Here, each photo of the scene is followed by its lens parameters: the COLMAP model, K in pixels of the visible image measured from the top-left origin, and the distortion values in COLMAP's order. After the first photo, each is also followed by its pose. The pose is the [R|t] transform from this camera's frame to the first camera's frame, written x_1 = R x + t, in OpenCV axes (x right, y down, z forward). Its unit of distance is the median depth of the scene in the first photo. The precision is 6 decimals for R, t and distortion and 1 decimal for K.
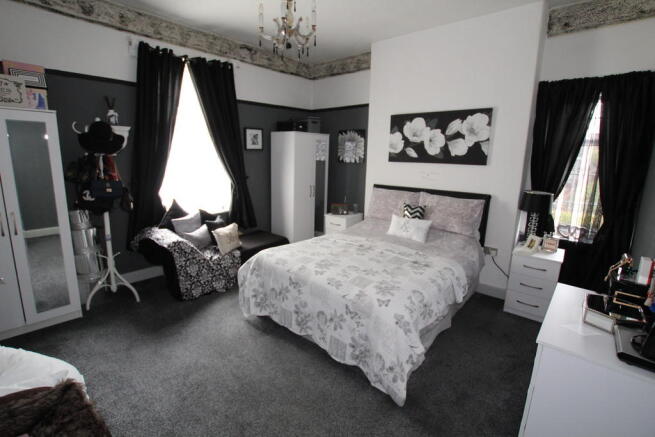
lens RADIAL K [[305.4, 0, 324.8], [0, 305.4, 216.6], [0, 0, 1]] dist [-0.017896, 0.002268]
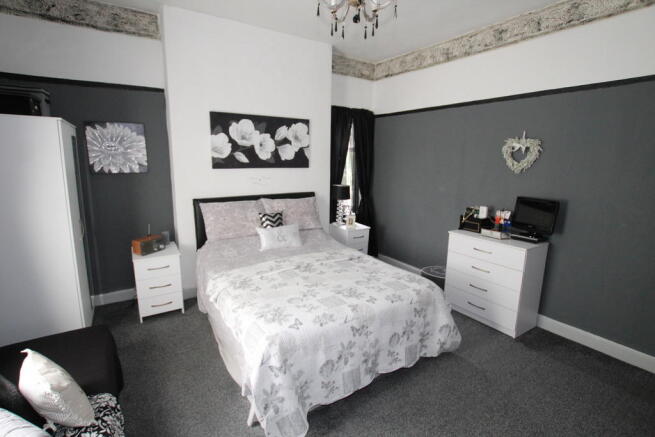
lens RADIAL K [[305.4, 0, 324.1], [0, 305.4, 214.7], [0, 0, 1]] dist [-0.017896, 0.002268]
pose [[0.271207, -0.194183, 0.942730, -0.568785], [0.188843, 0.971137, 0.145707, -0.142089], [-0.943814, 0.138511, 0.300049, 0.567496]]
